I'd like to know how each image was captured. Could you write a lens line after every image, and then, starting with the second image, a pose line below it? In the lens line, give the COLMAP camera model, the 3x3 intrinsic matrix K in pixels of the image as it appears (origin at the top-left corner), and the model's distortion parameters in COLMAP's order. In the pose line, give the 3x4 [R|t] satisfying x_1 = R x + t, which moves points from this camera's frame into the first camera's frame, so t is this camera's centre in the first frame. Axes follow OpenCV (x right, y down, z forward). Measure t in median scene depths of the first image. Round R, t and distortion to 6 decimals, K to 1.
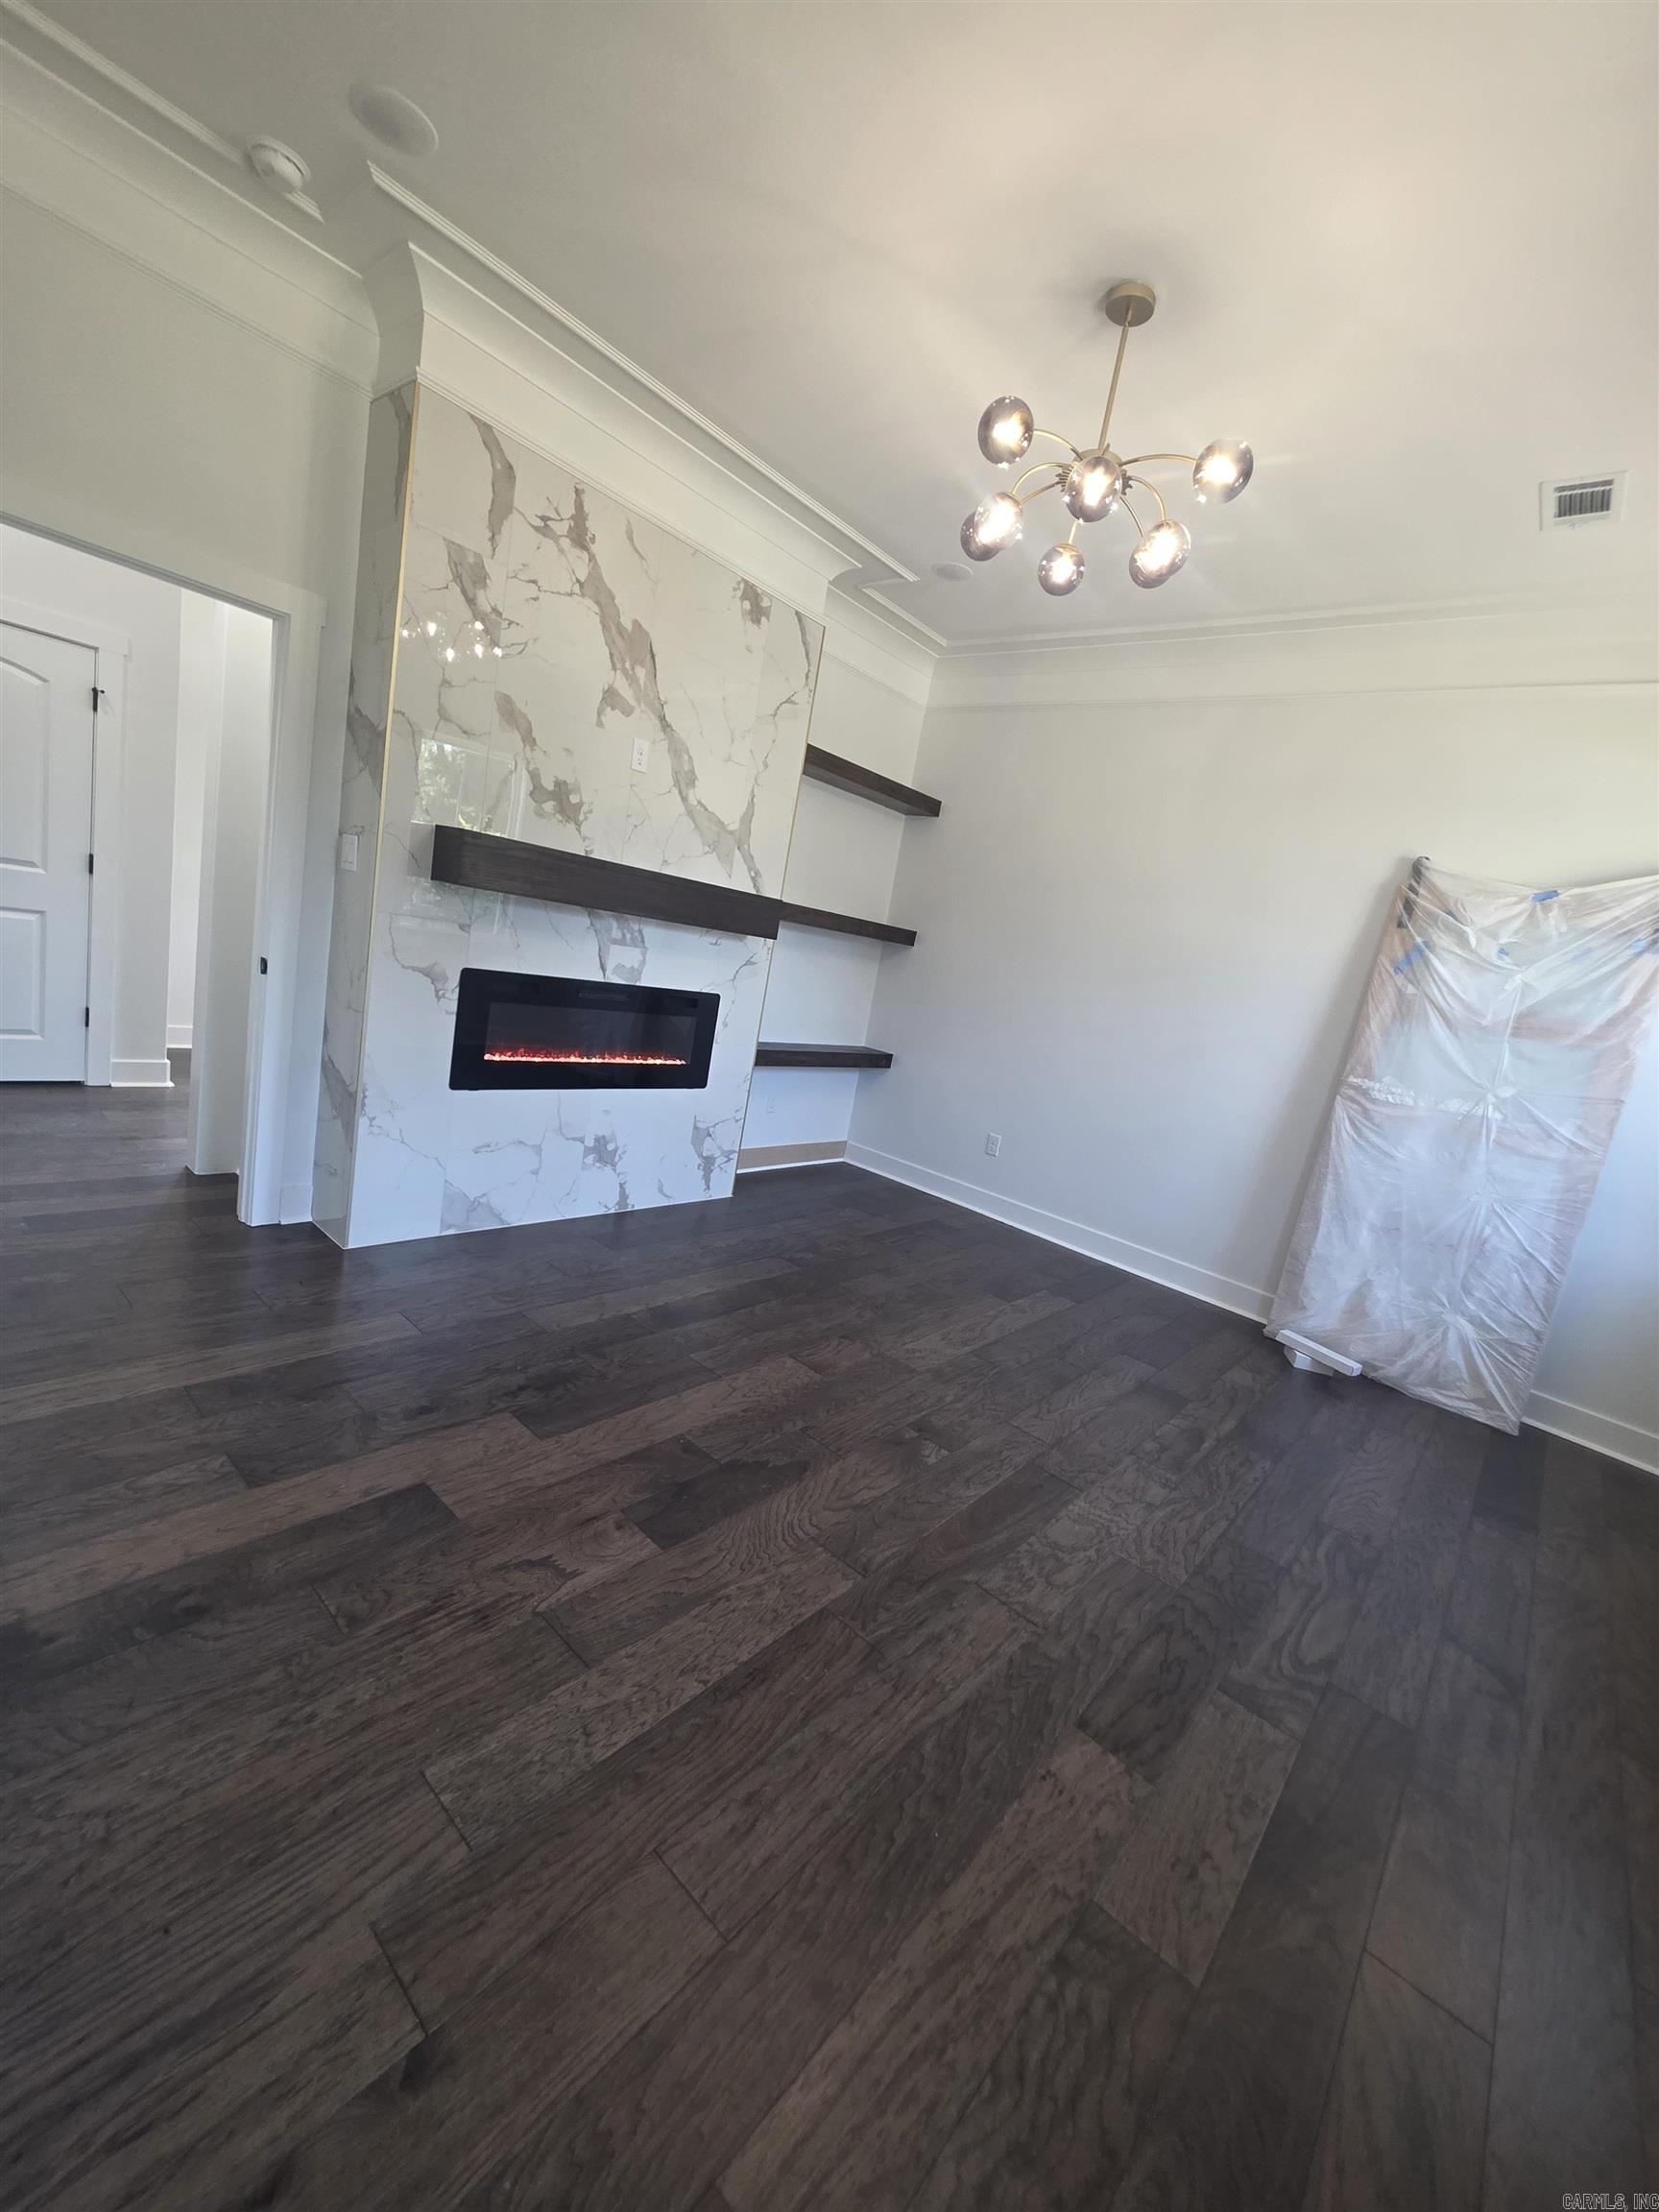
lens RADIAL K [[886.9, 0, 835.4], [0, 886.9, 1099.5], [0, 0, 1]] dist [0.004059, 0.000137]
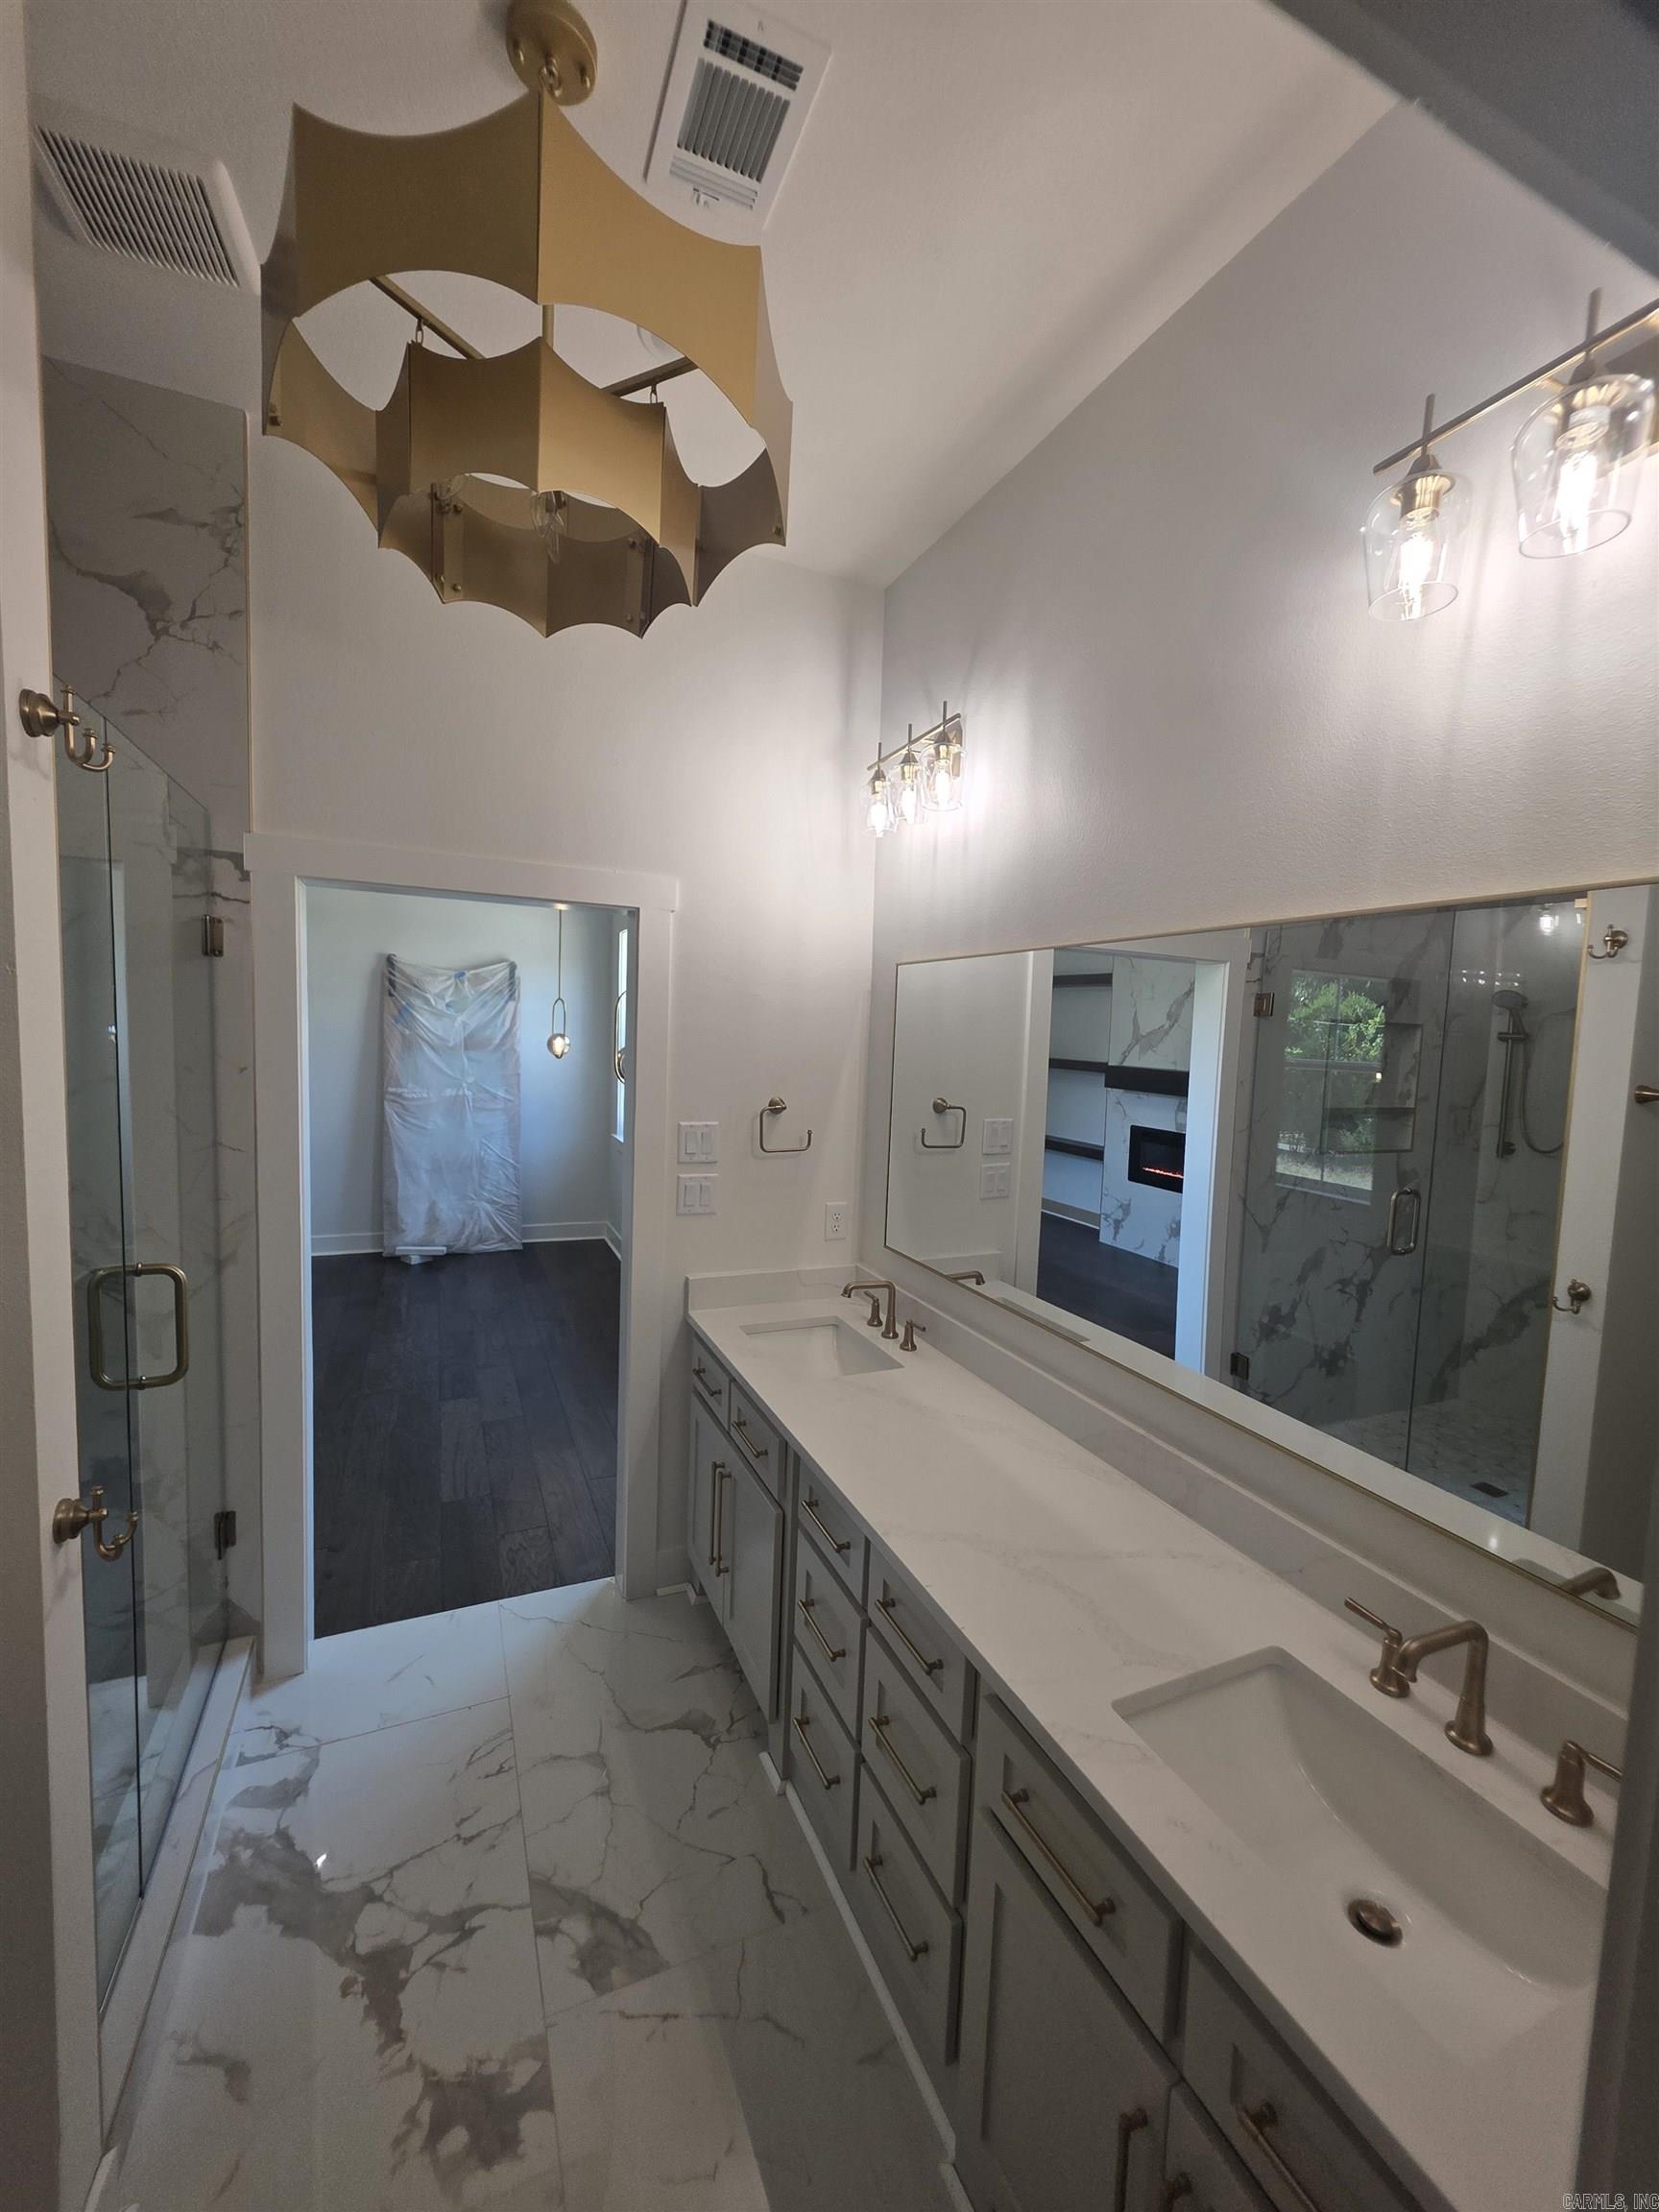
lens RADIAL K [[886.9, 0, 836.1], [0, 886.9, 1109.6], [0, 0, 1]] dist [0.004059, 0.000137]
pose [[0.425005, -0.243020, 0.871958, -0.556468], [0.195127, 0.965236, 0.173909, -0.121349], [-0.883909, 0.096230, 0.457650, -0.524169]]
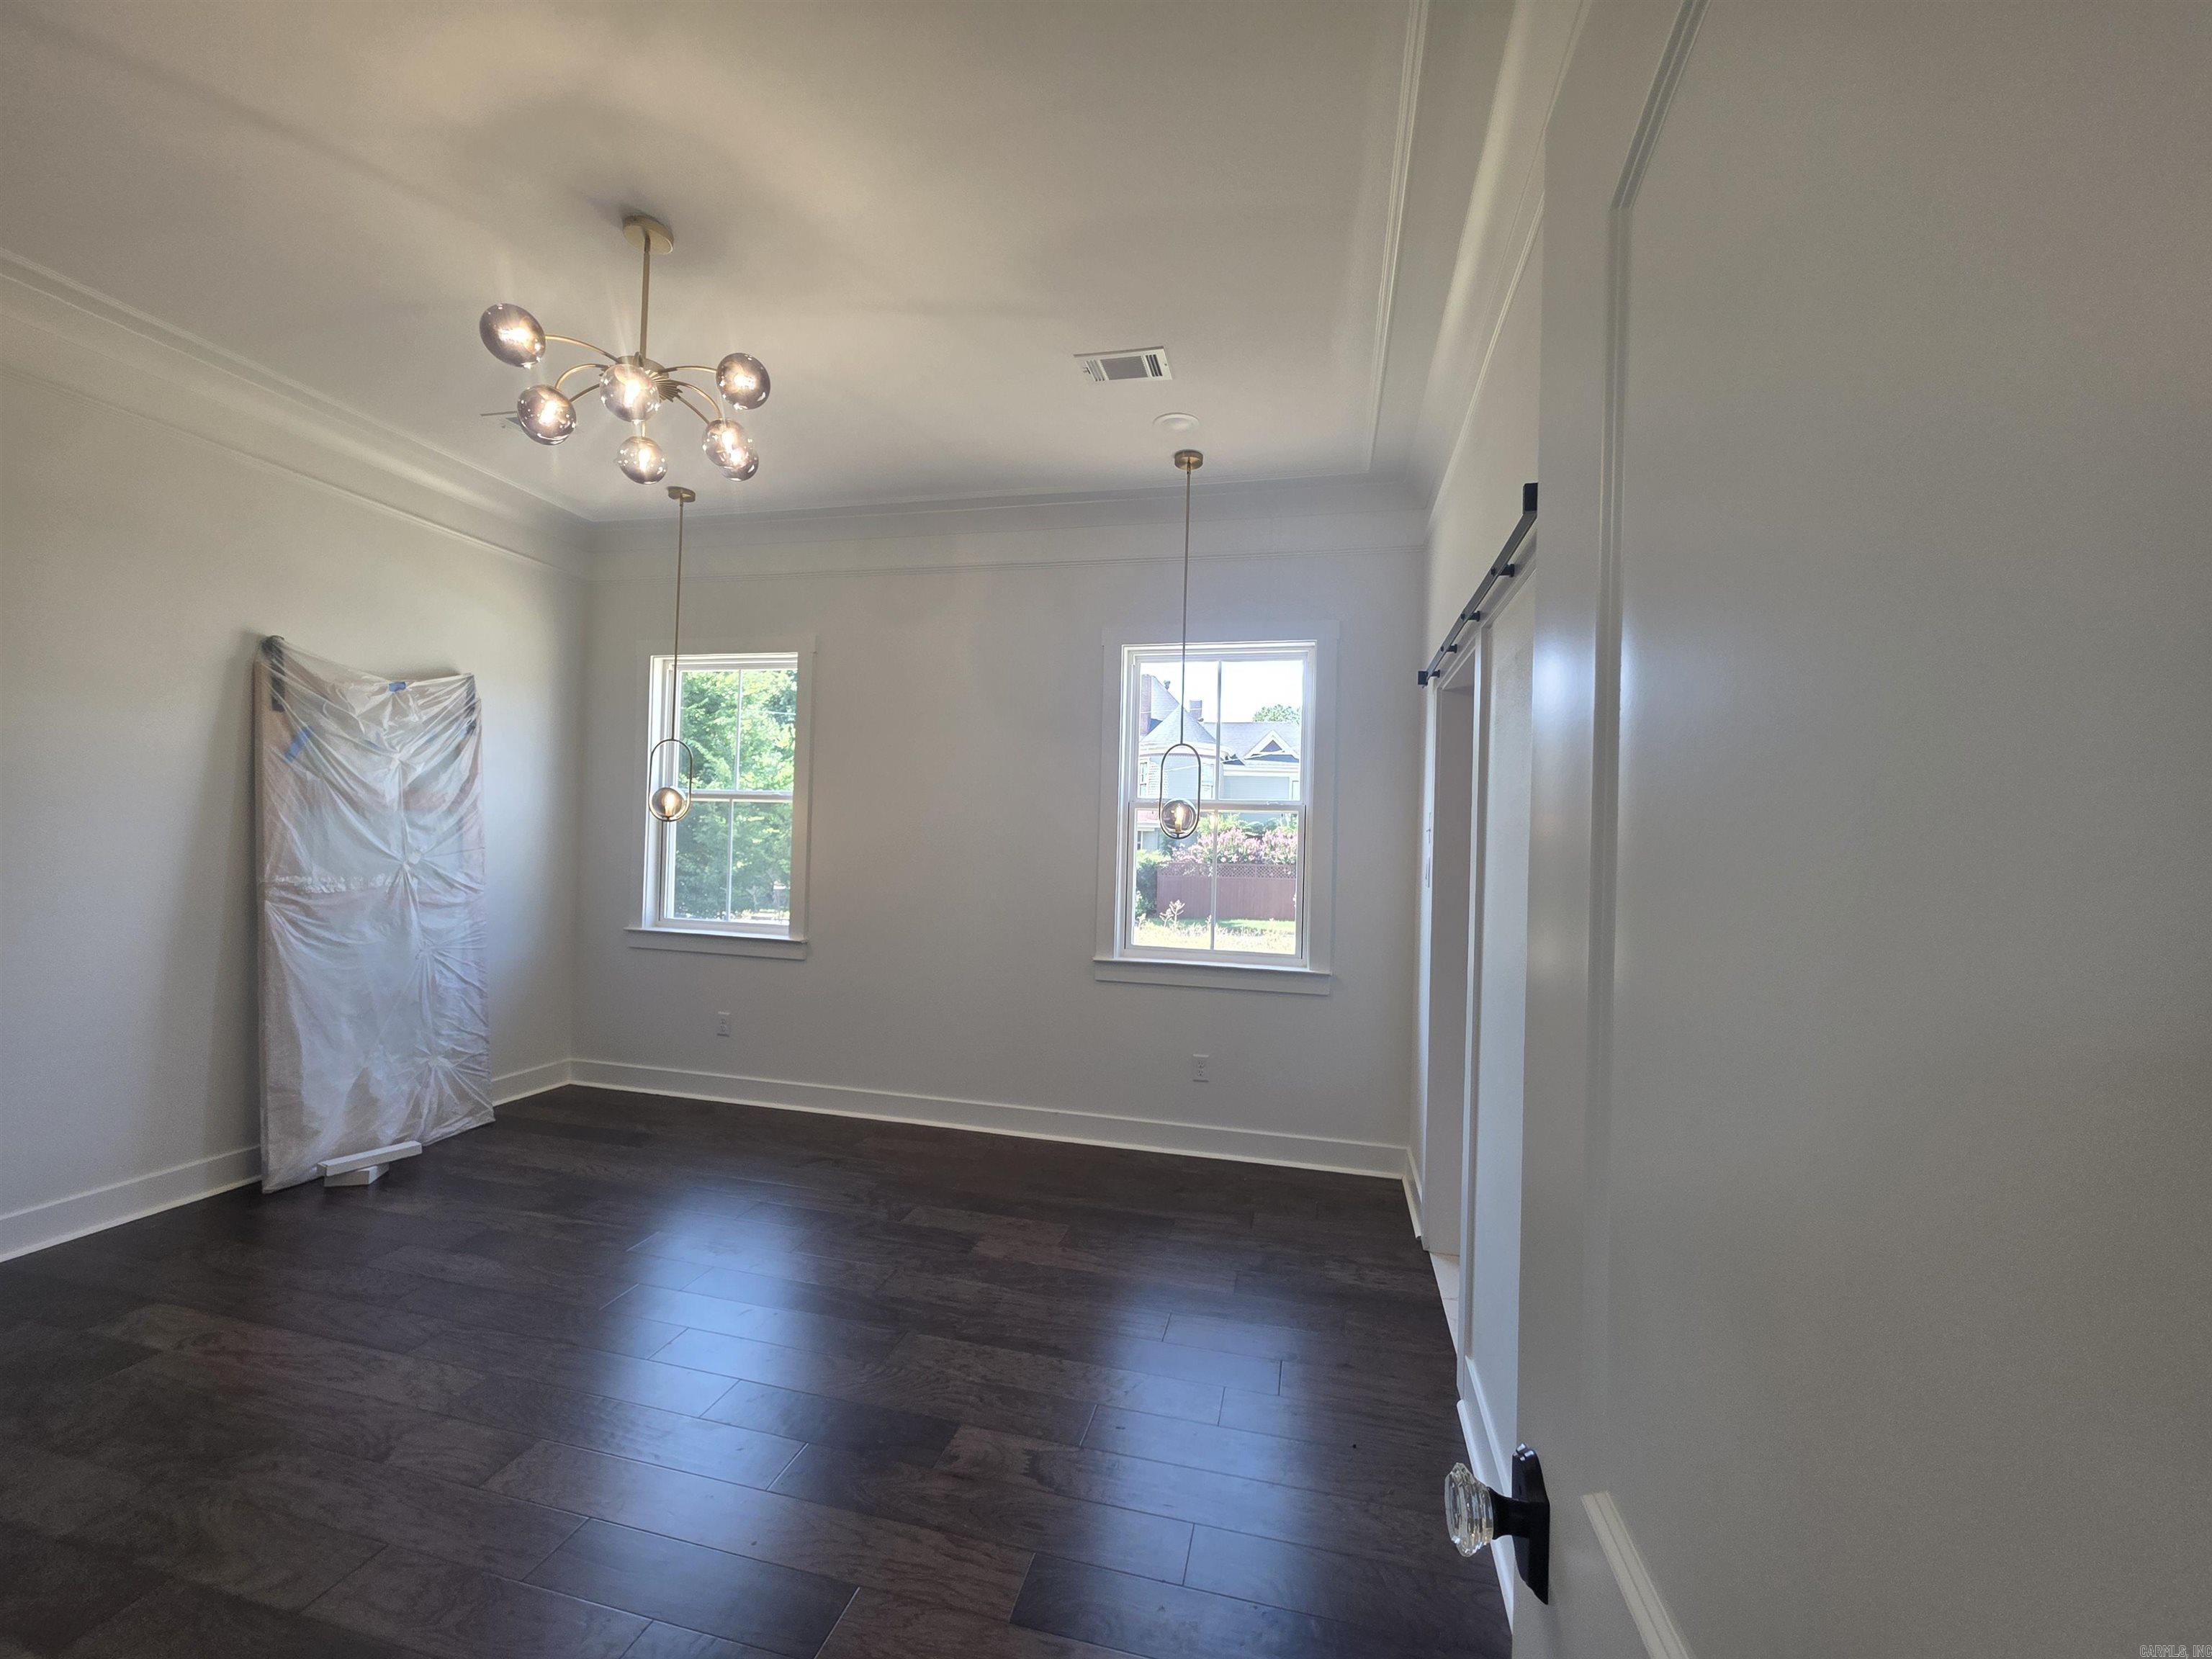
lens RADIAL K [[886.9, 0, 1103.6], [0, 886.9, 835.2], [0, 0, 1]] dist [0.004059, 0.000137]
pose [[-0.441318, -0.186163, 0.877828, -0.624087], [0.043251, 0.972694, 0.228026, -0.256506], [-0.896308, 0.138599, -0.421216, 0.676125]]
